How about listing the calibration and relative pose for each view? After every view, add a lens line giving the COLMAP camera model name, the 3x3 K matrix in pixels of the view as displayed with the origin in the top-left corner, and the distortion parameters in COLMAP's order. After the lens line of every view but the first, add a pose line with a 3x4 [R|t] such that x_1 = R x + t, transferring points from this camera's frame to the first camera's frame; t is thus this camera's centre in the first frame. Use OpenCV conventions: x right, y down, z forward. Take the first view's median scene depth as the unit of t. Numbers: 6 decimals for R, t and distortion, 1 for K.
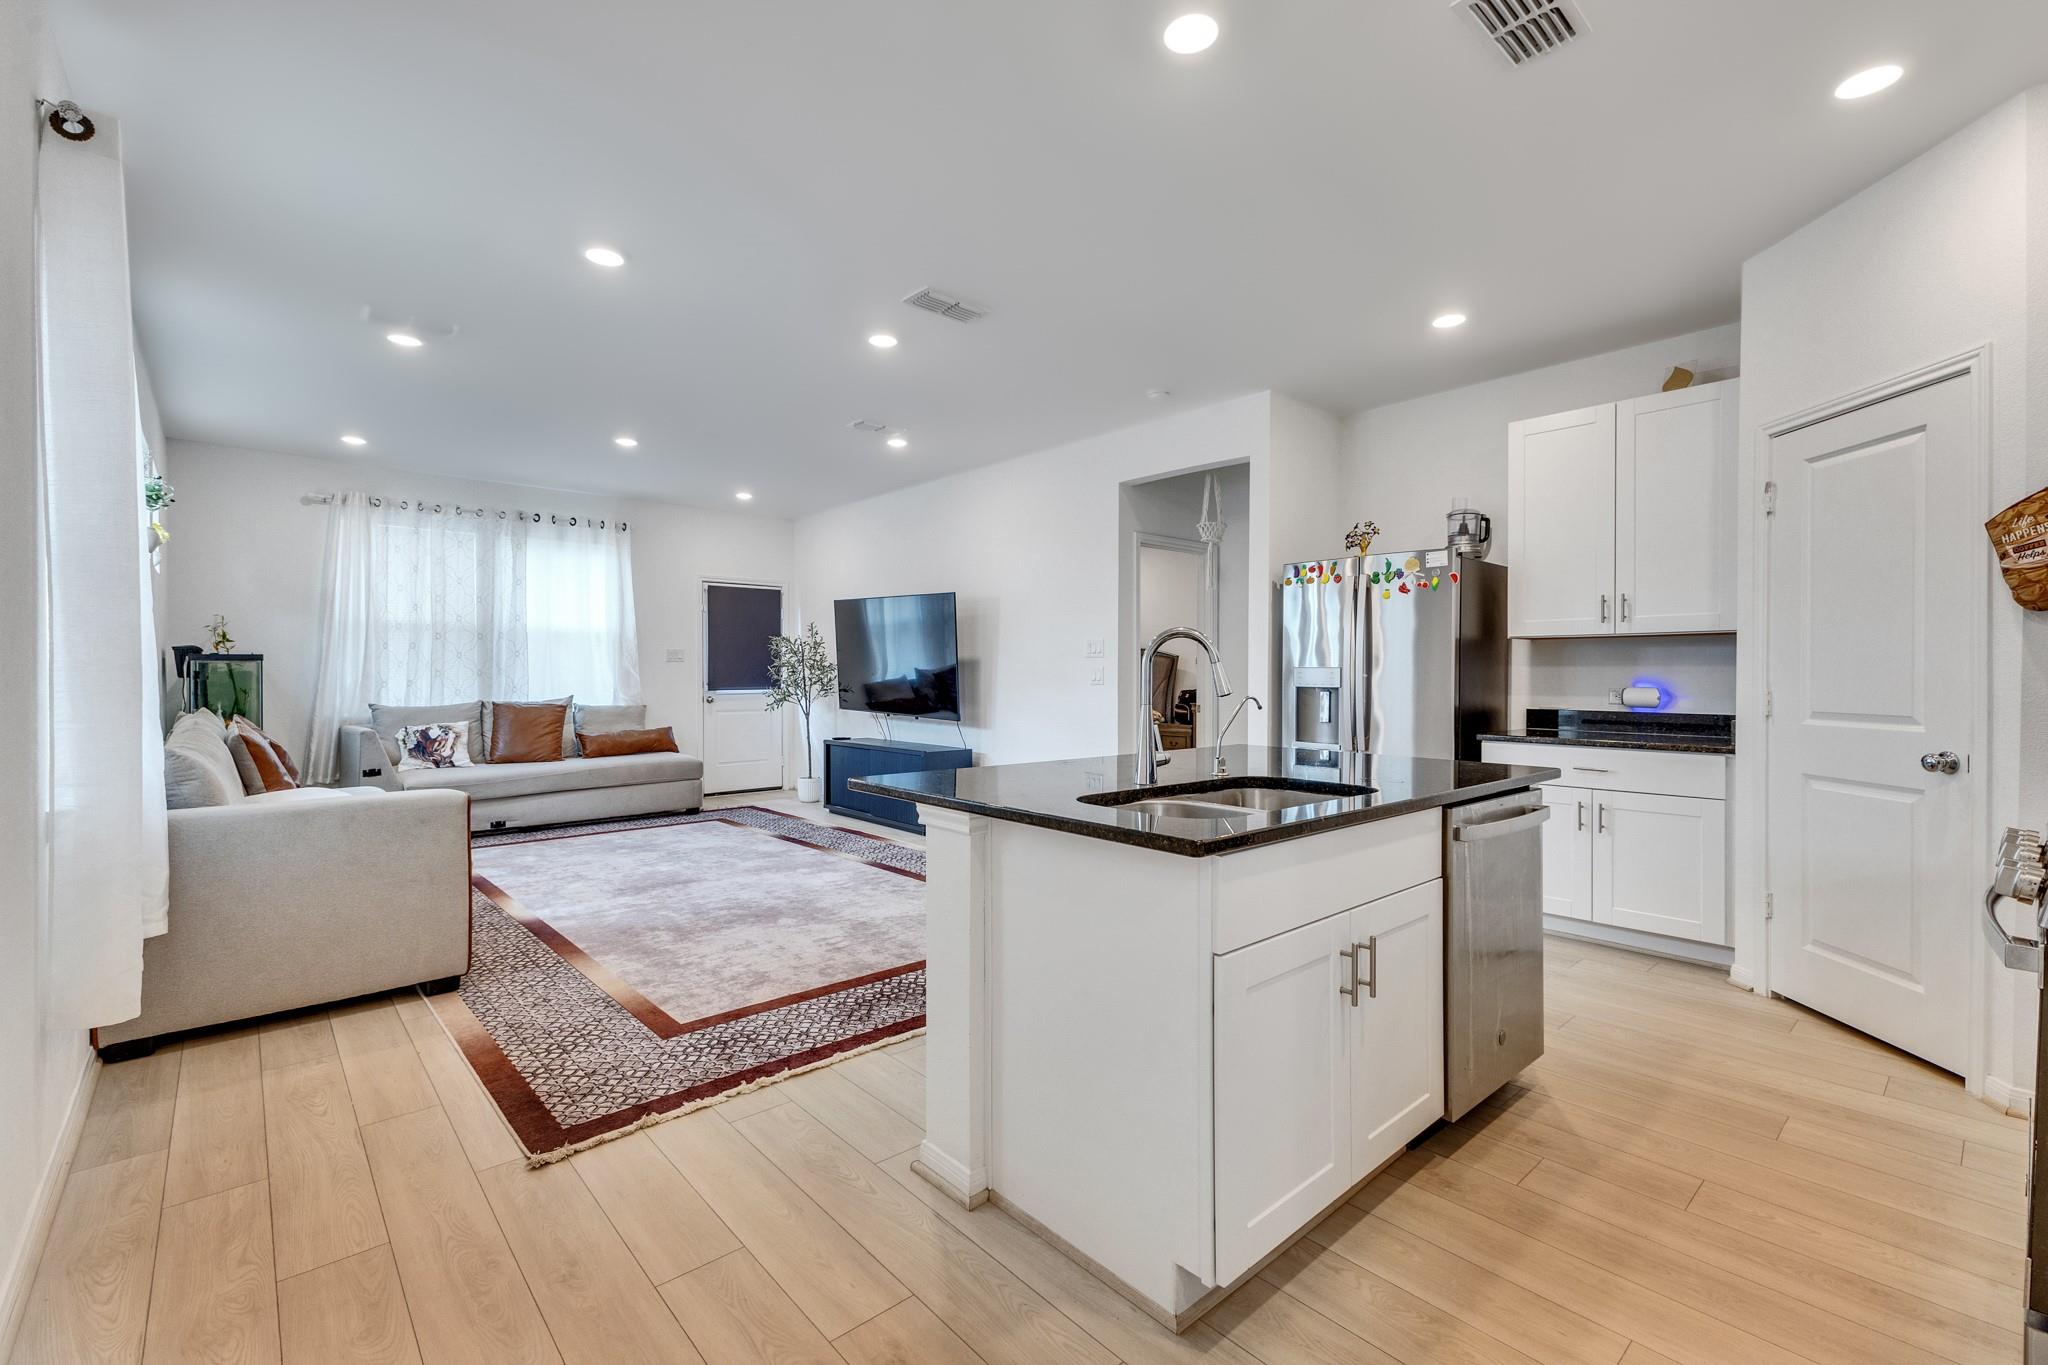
lens RADIAL K [[880.7, 0, 1023.4], [0, 880.7, 678.7], [0, 0, 1]] dist [0.015225, -0.005037]
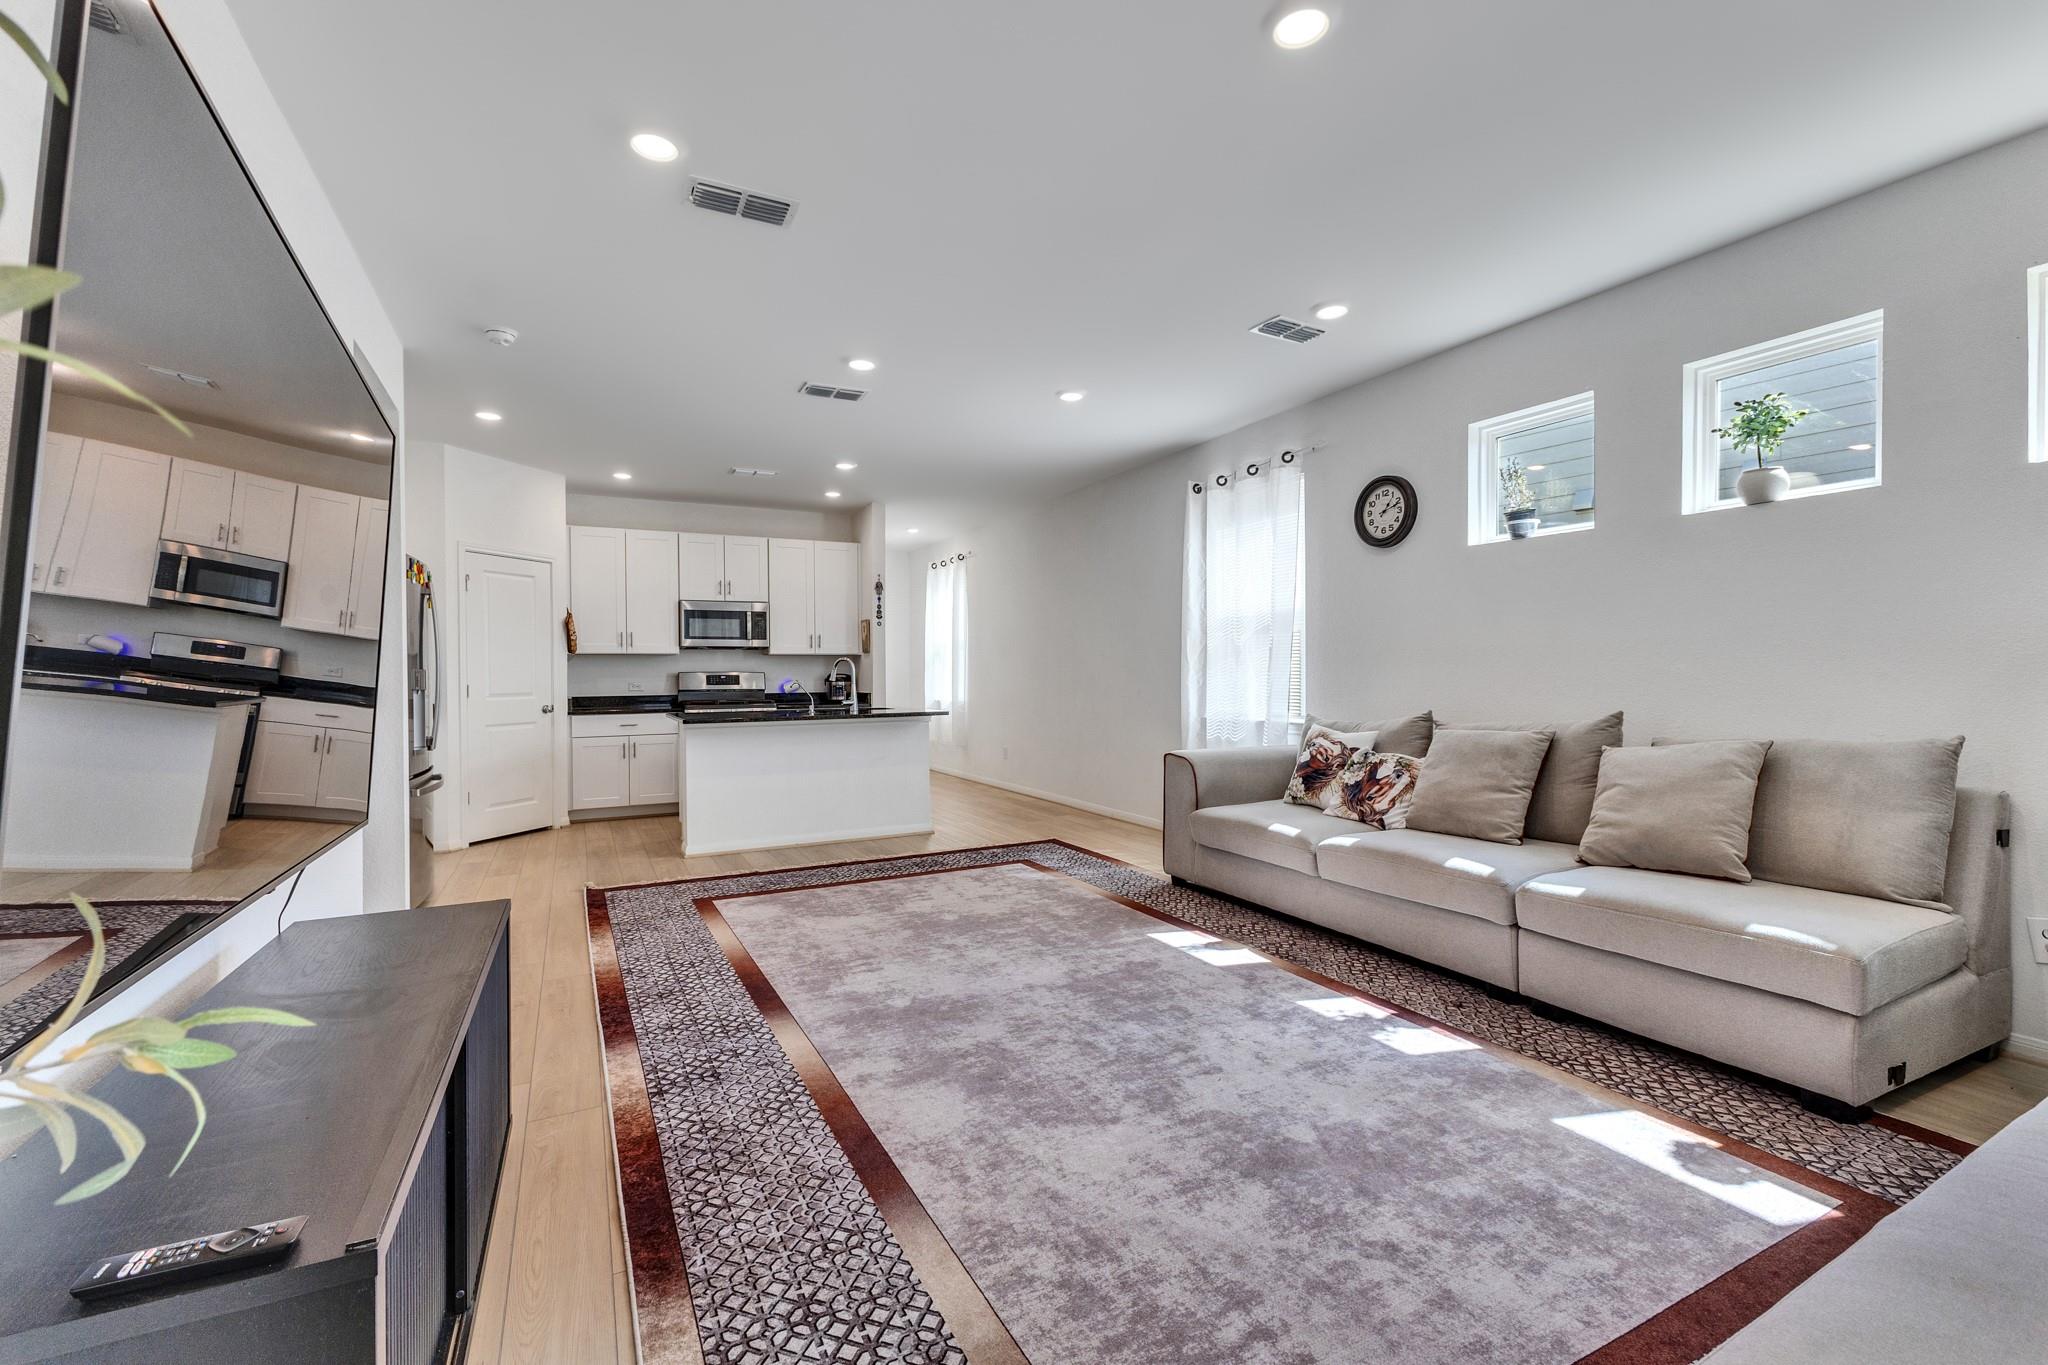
lens RADIAL K [[880.7, 0, 1020.5], [0, 880.7, 676.1], [0, 0, 1]] dist [0.015225, -0.005037]
pose [[-0.966389, 0.005481, 0.257025, -0.720096], [0.008375, 0.999913, 0.010167, -0.013569], [-0.256947, 0.011978, -0.966351, 2.313631]]
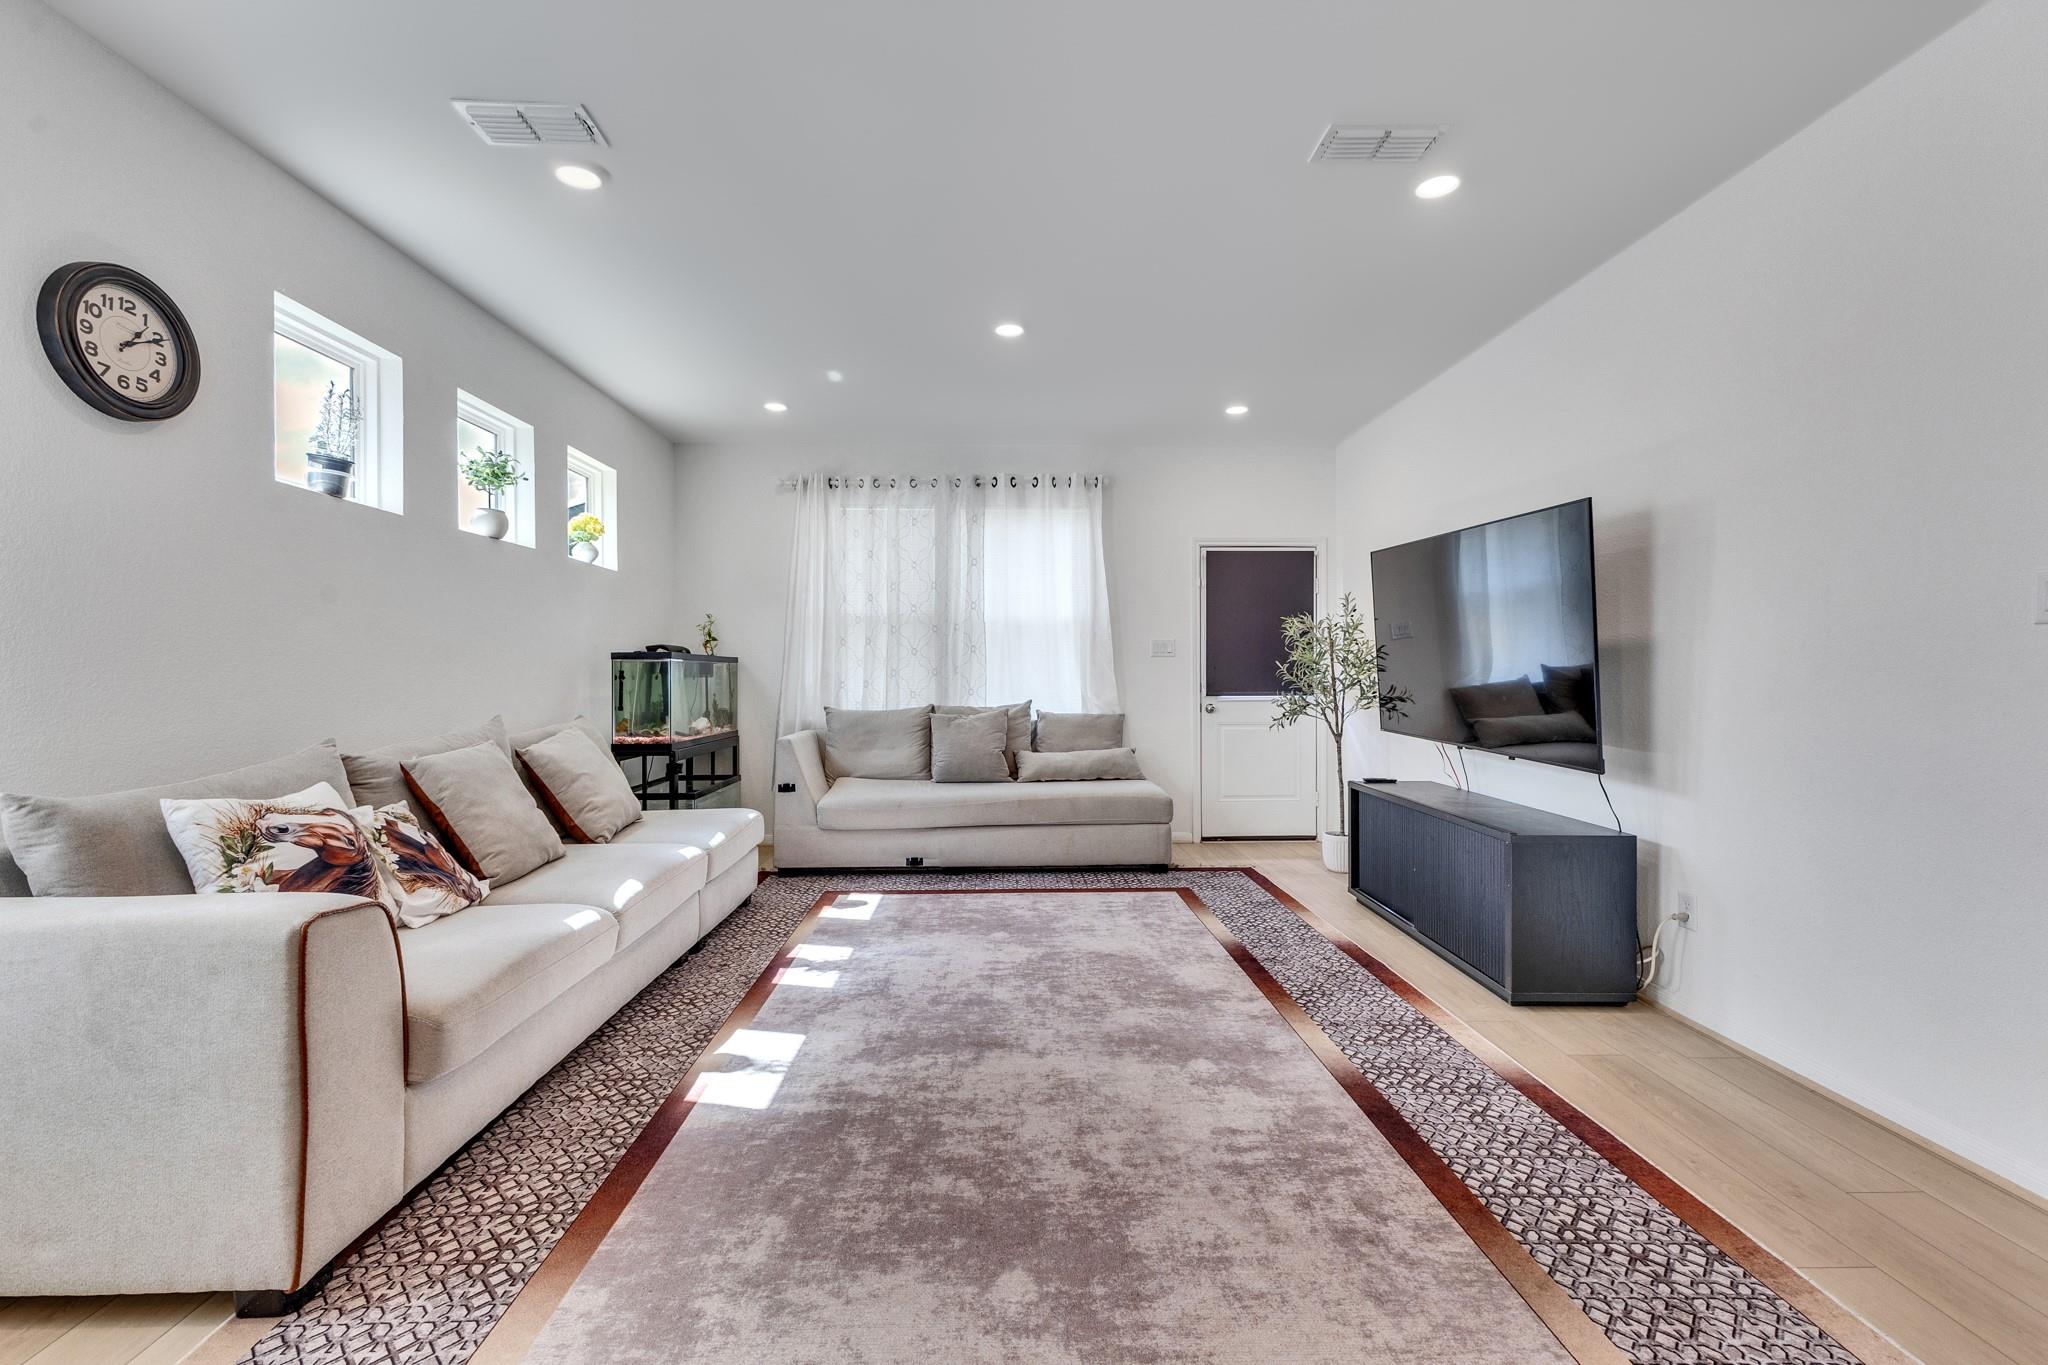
lens RADIAL K [[880.7, 0, 1023.5], [0, 880.7, 679.0], [0, 0, 1]] dist [0.015225, -0.005037]
pose [[0.762399, 0.003450, -0.647098, -0.005741], [-0.002399, 0.999994, 0.002505, -0.004861], [0.647103, -0.000358, 0.762403, 0.823937]]
